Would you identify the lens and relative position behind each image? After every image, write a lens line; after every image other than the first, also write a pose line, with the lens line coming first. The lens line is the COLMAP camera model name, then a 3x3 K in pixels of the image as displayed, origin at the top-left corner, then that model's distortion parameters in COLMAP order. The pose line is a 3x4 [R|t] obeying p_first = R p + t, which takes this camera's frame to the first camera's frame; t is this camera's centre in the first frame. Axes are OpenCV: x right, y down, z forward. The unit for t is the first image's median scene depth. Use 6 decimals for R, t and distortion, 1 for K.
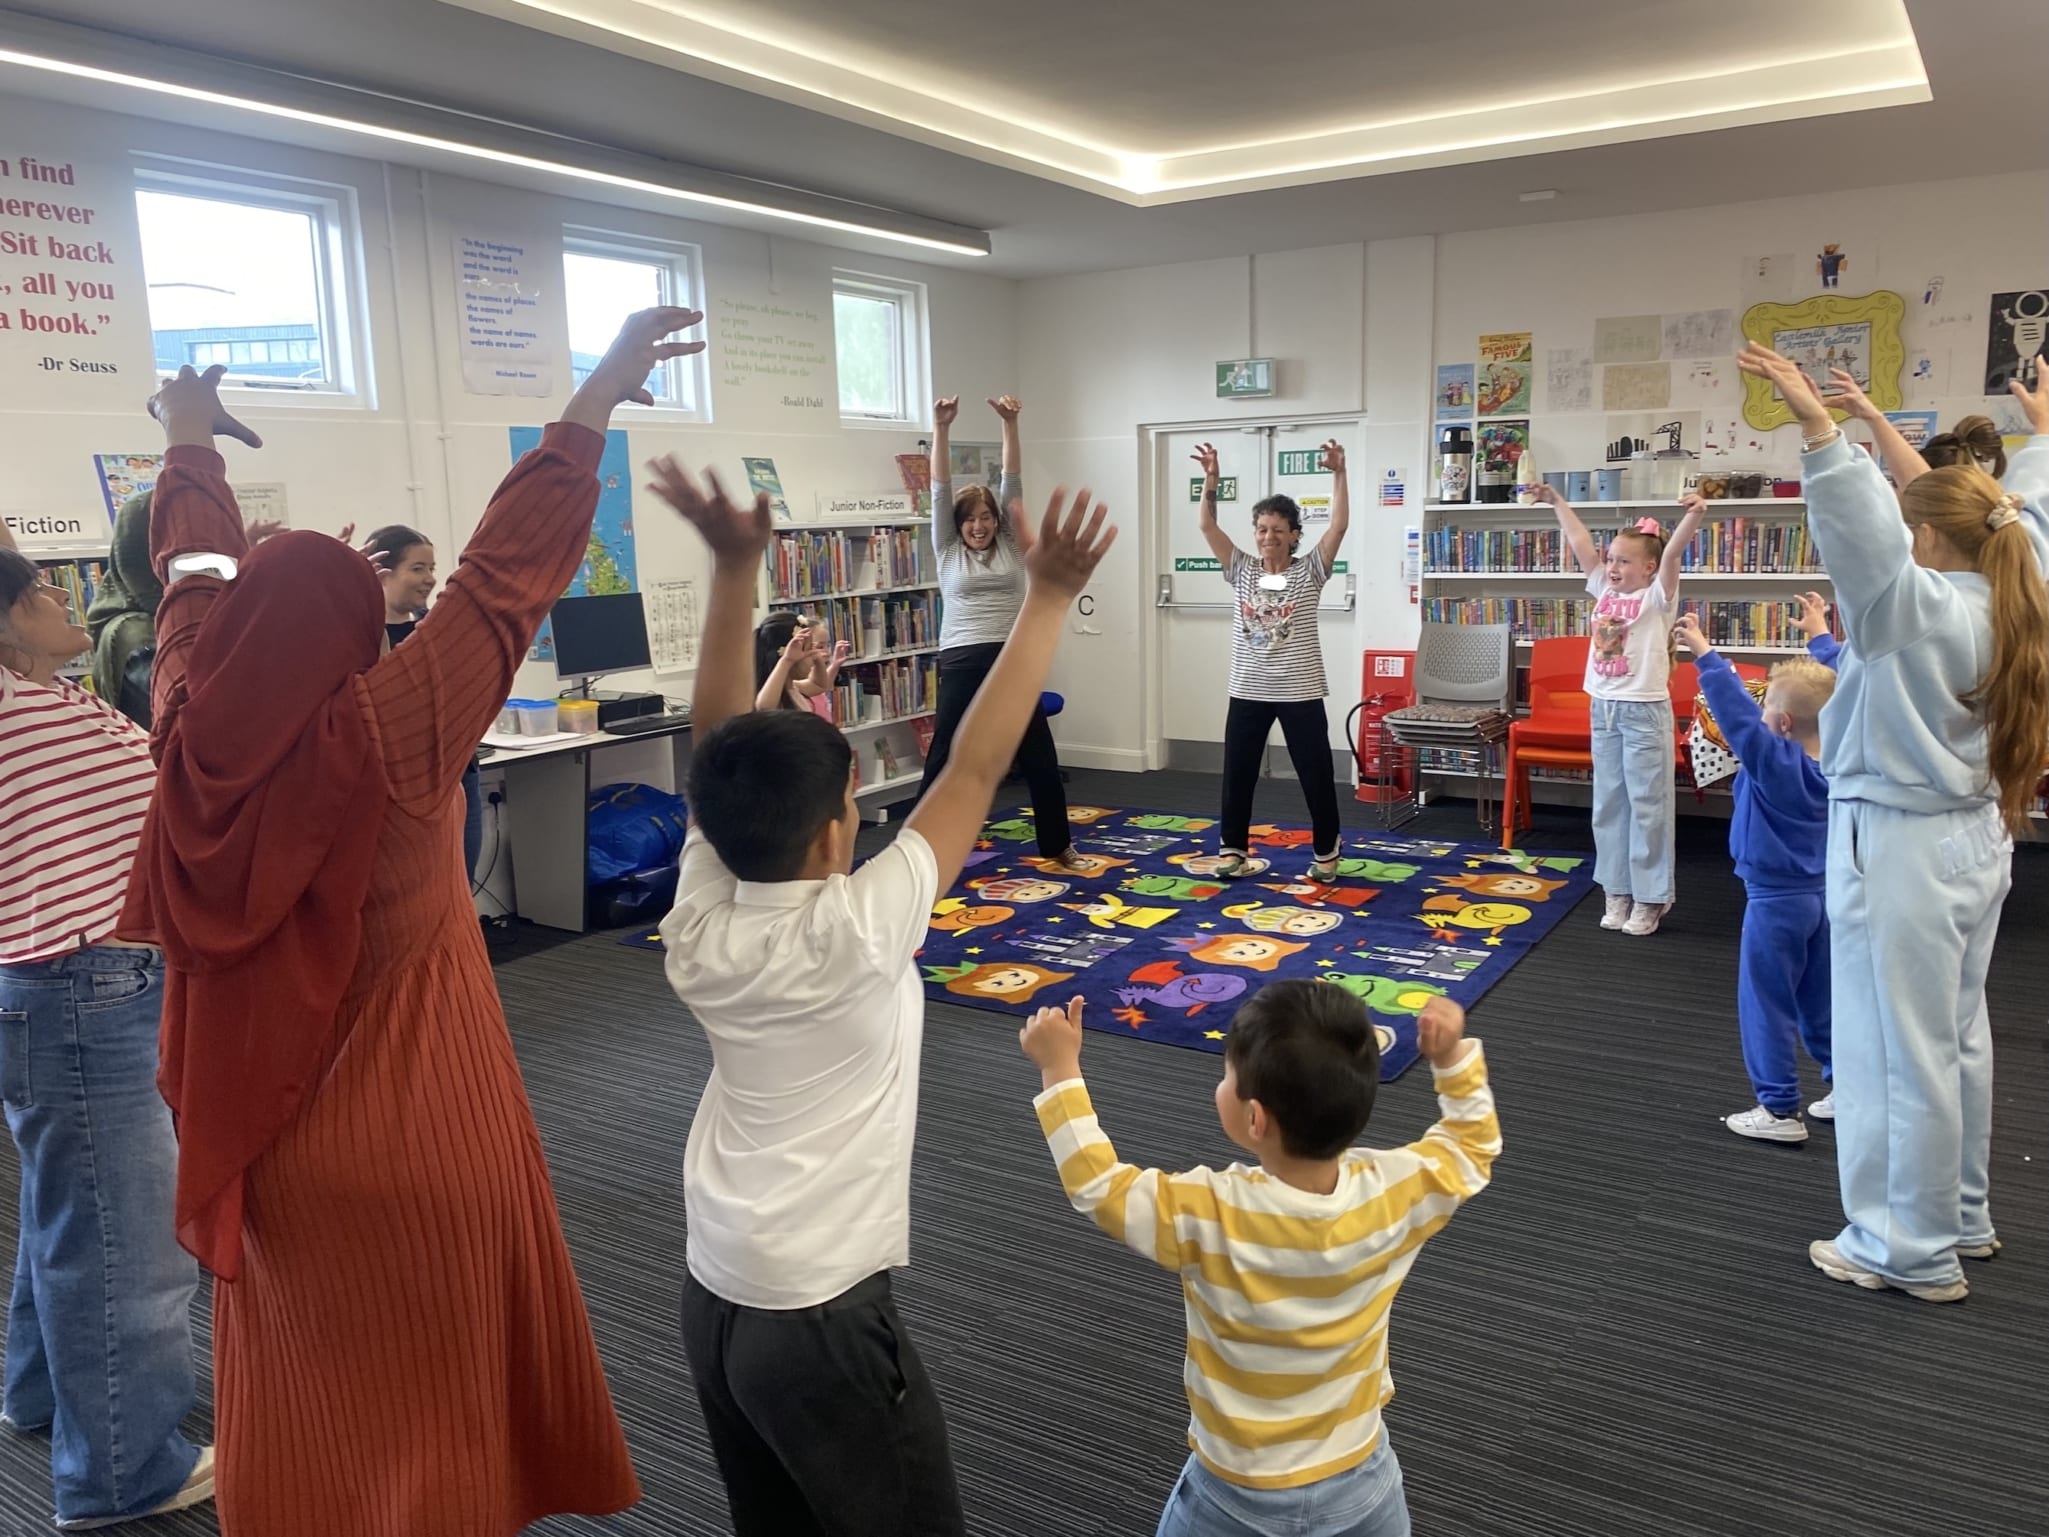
lens RADIAL K [[1623.8, 0, 1047.4], [0, 1623.8, 762.5], [0, 0, 1]] dist [0.037834, -0.028559]
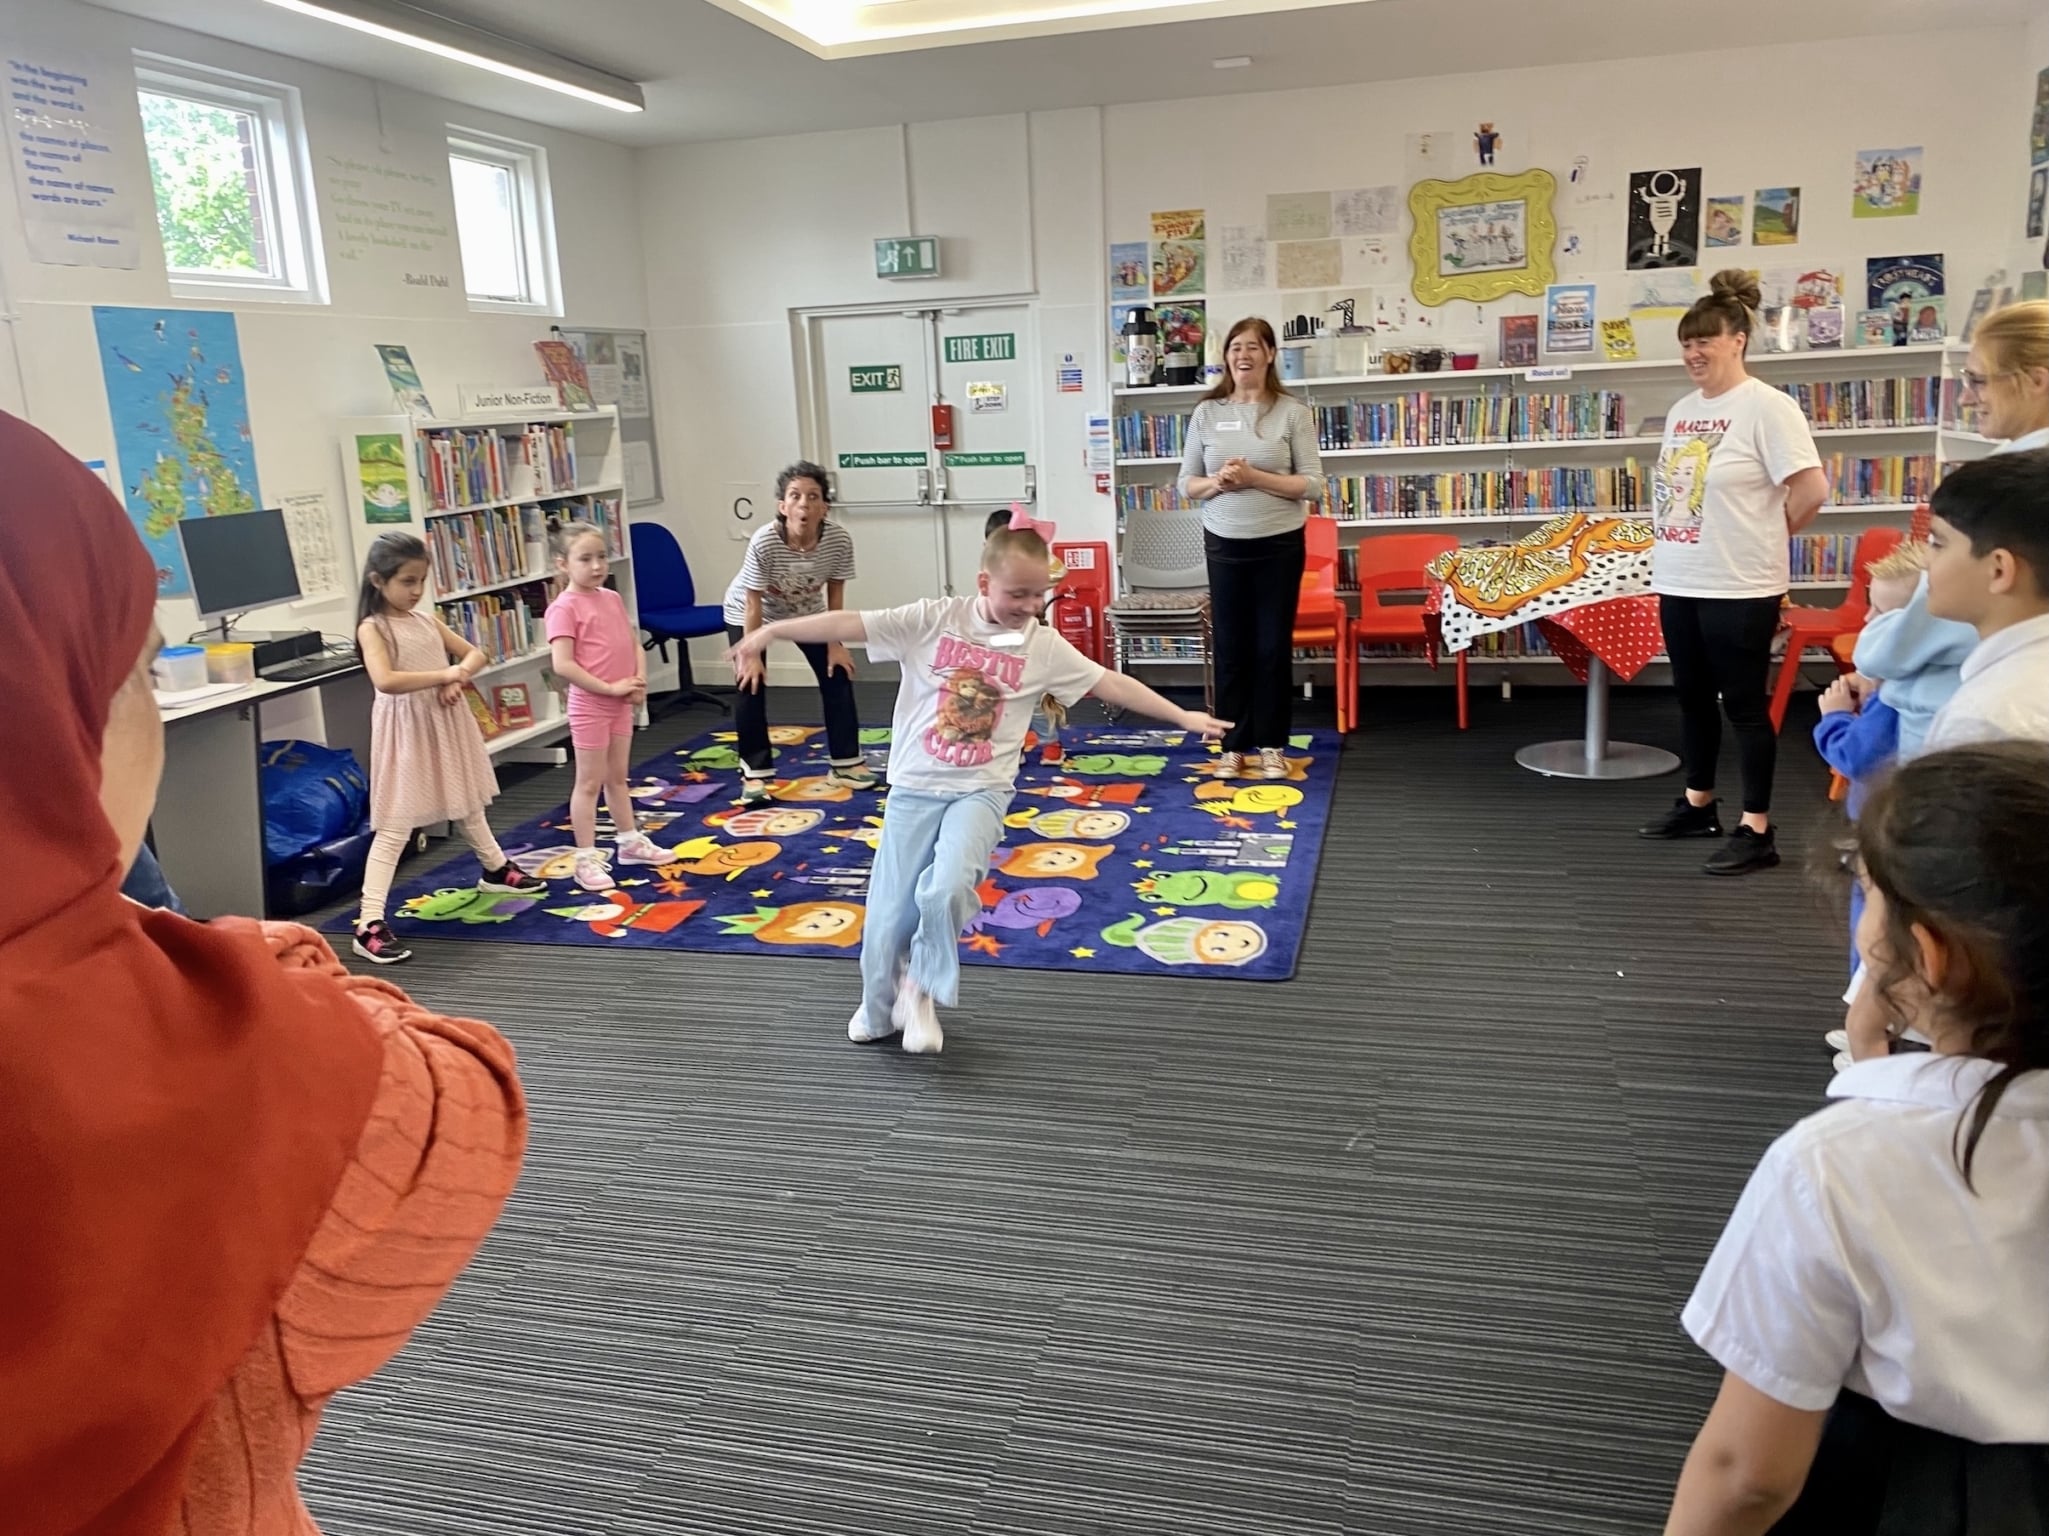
lens RADIAL K [[1623.8, 0, 1028.0], [0, 1623.8, 734.2], [0, 0, 1]] dist [0.037834, -0.028559]
pose [[0.954449, -0.083270, 0.286521, -0.124811], [0.072754, 0.996234, 0.047173, -0.001726], [-0.289370, -0.024179, 0.956912, 0.087156]]
